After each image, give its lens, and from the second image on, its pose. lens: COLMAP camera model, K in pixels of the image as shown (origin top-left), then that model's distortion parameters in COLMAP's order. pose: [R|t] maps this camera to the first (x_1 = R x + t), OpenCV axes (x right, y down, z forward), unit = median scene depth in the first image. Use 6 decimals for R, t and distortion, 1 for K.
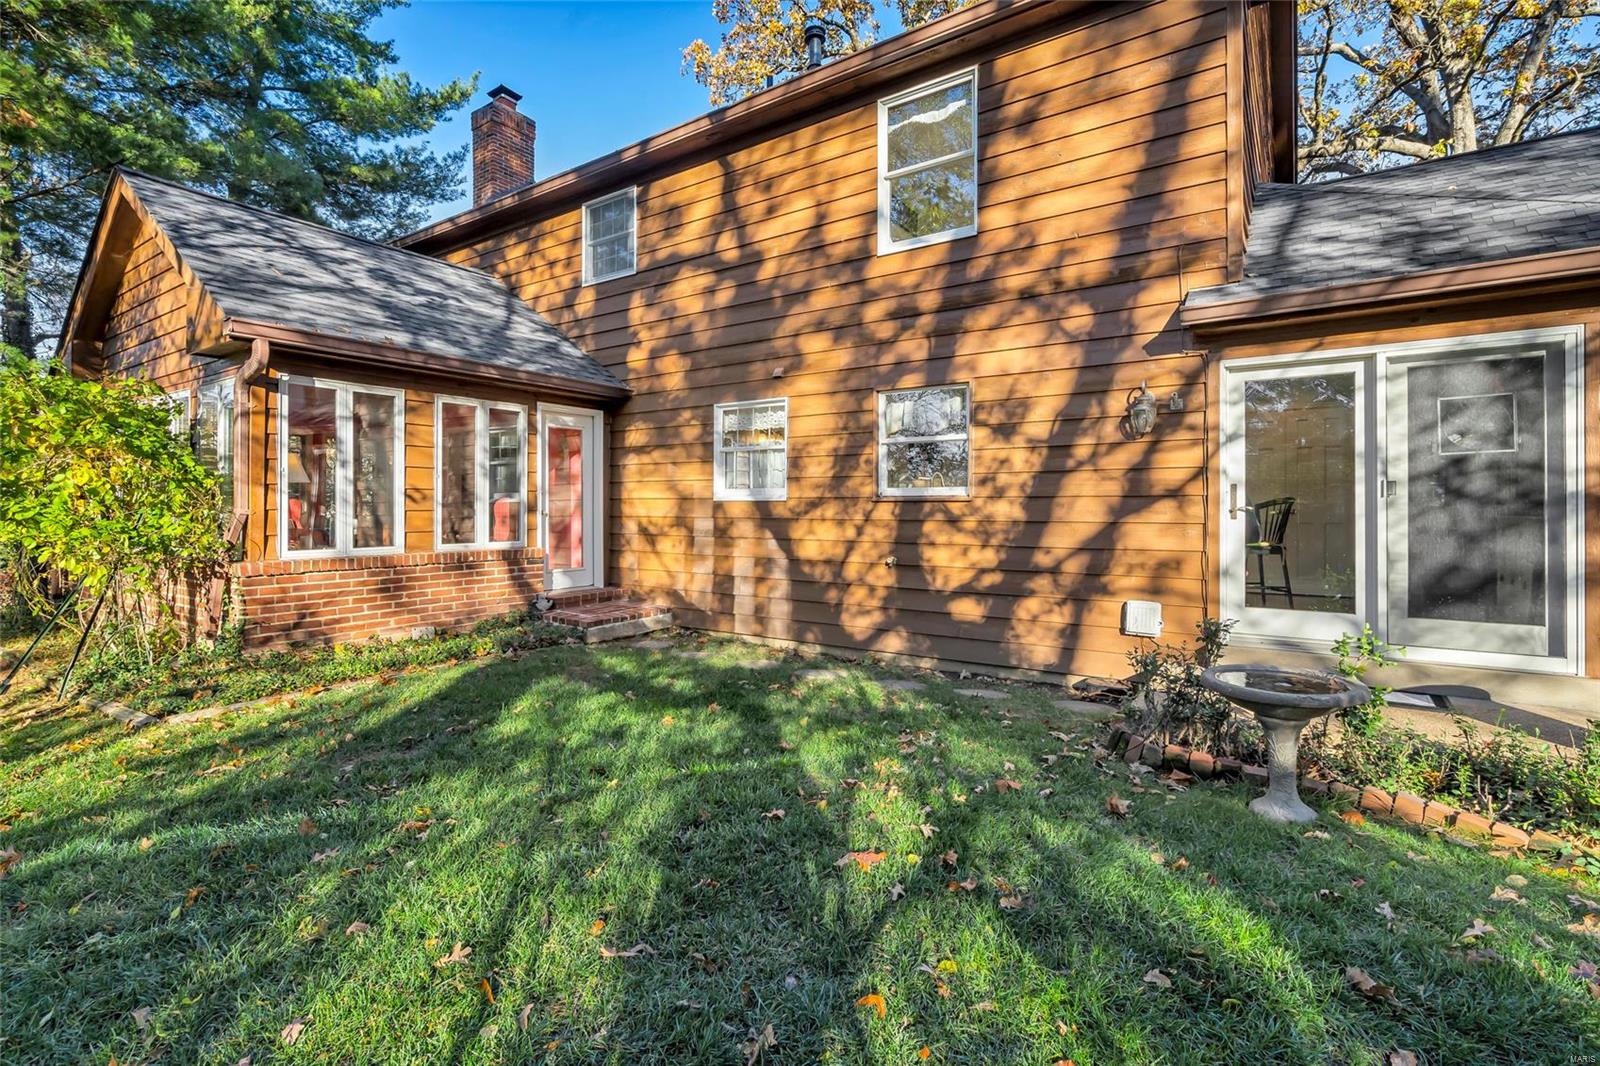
lens RADIAL K [[734.5, 0, 796.4], [0, 734.5, 506.3], [0, 0, 1]] dist [-0.004363, 0.000190]
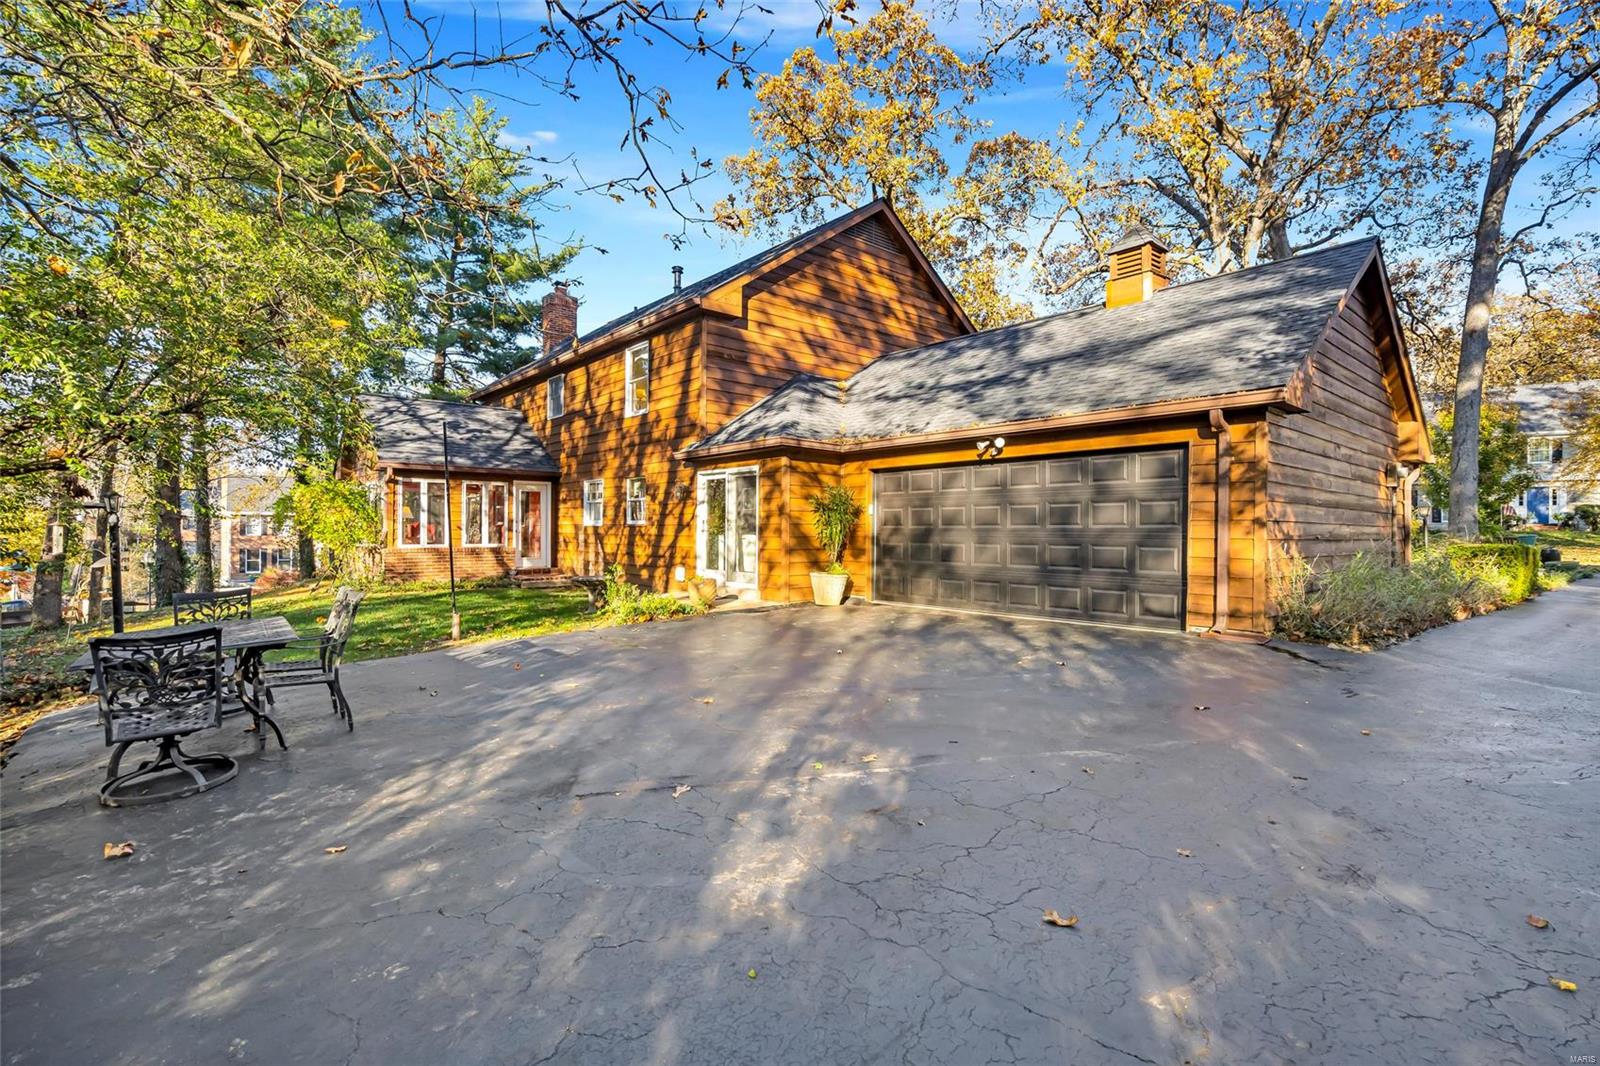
lens RADIAL K [[734.5, 0, 802.5], [0, 734.5, 530.0], [0, 0, 1]] dist [-0.004363, 0.000190]
pose [[0.966717, 0.007043, -0.255752, 1.211978], [-0.006678, 0.999975, 0.002296, -0.006645], [0.255762, -0.000511, 0.966740, -1.040071]]
